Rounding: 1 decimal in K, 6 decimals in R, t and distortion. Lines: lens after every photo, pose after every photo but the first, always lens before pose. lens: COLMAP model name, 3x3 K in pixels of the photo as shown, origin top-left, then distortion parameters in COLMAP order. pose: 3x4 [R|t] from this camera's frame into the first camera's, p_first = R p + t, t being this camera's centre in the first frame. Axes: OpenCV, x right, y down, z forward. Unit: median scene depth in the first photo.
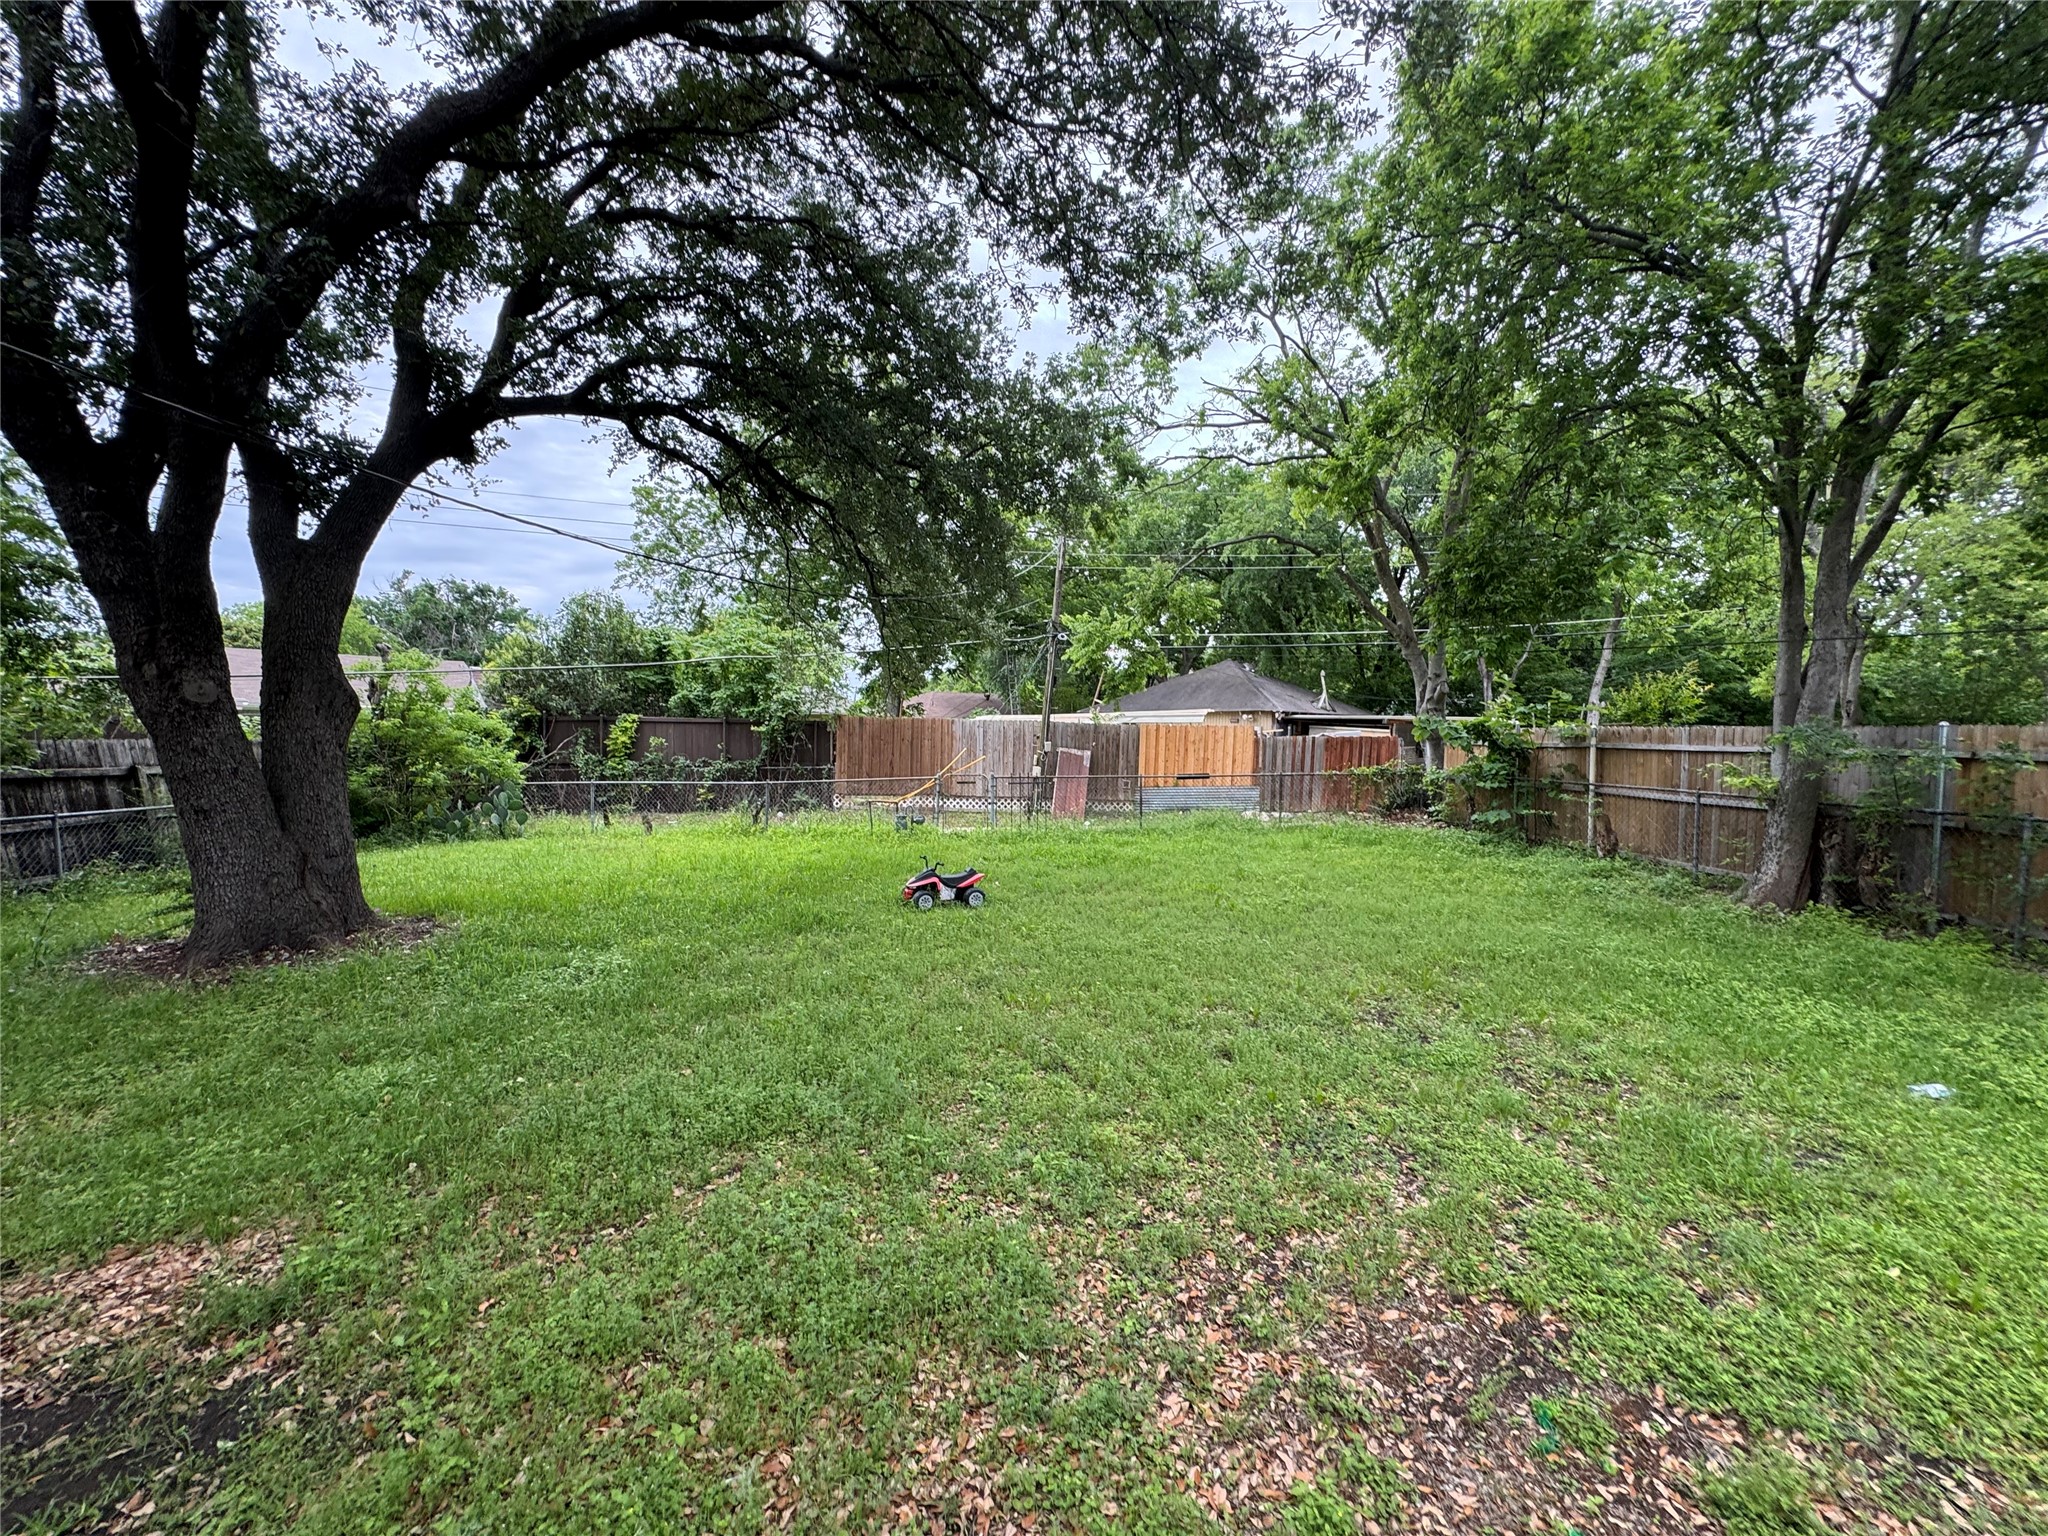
lens RADIAL K [[826.3, 0, 1025.1], [0, 826.3, 760.7], [0, 0, 1]] dist [-0.003372, -0.000145]
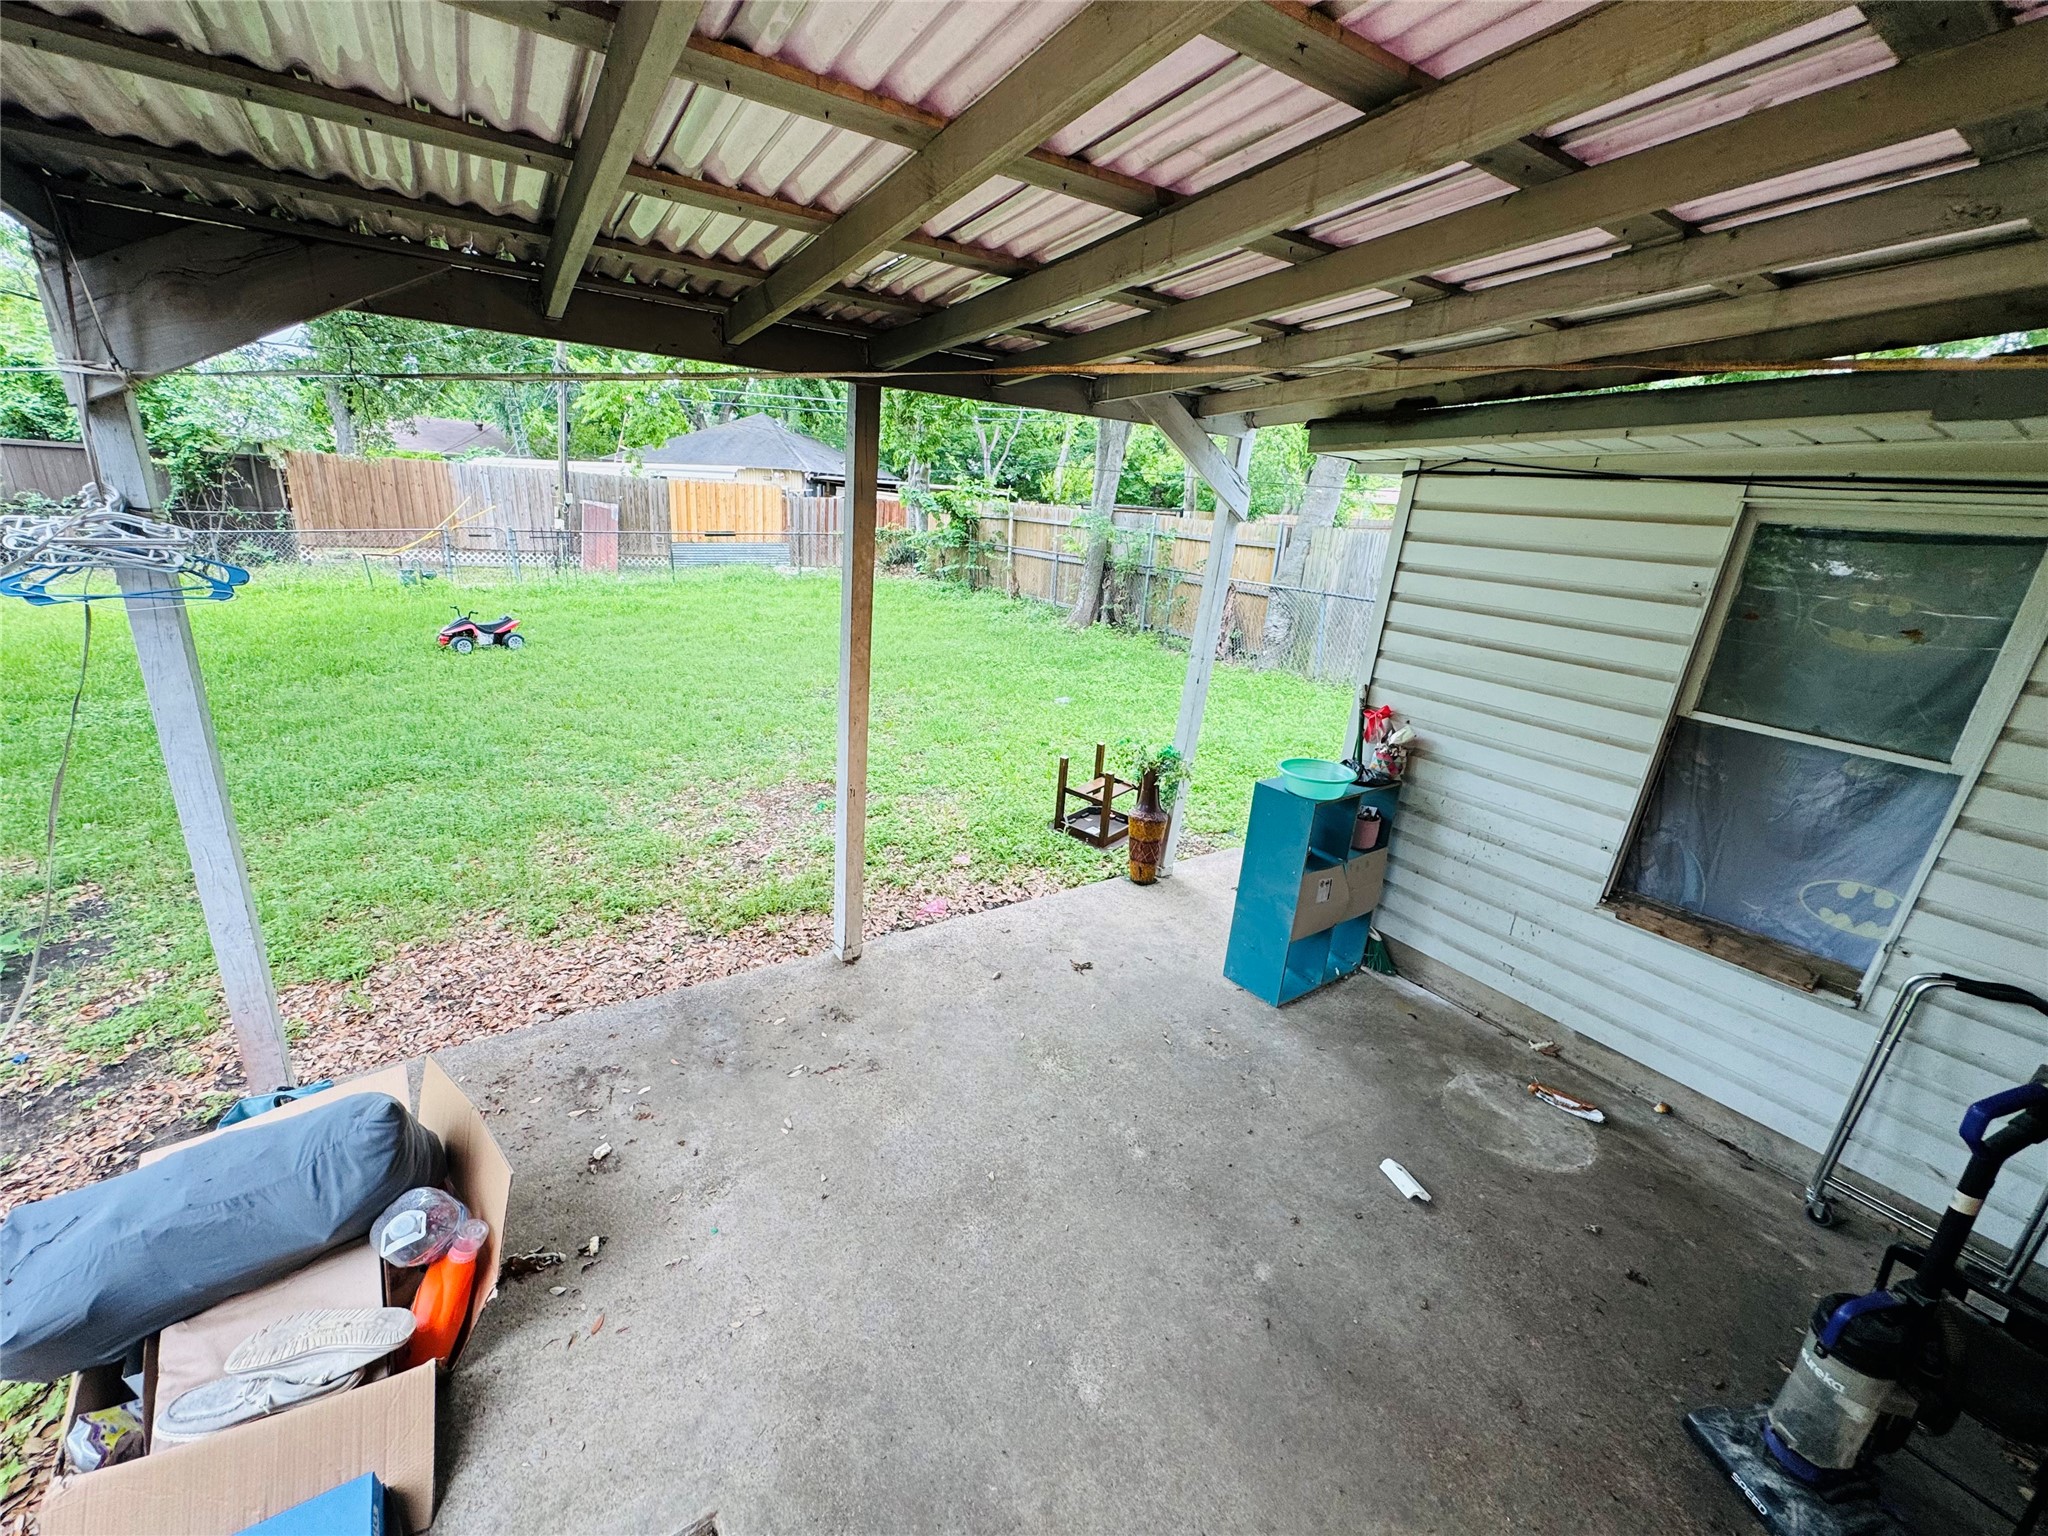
lens RADIAL K [[826.3, 0, 1028.8], [0, 826.3, 762.9], [0, 0, 1]] dist [-0.003372, -0.000145]
pose [[0.870094, -0.112505, 0.479874, -0.004828], [-0.031180, 0.959087, 0.281389, -0.013150], [-0.491898, -0.259798, 0.830988, -0.253674]]
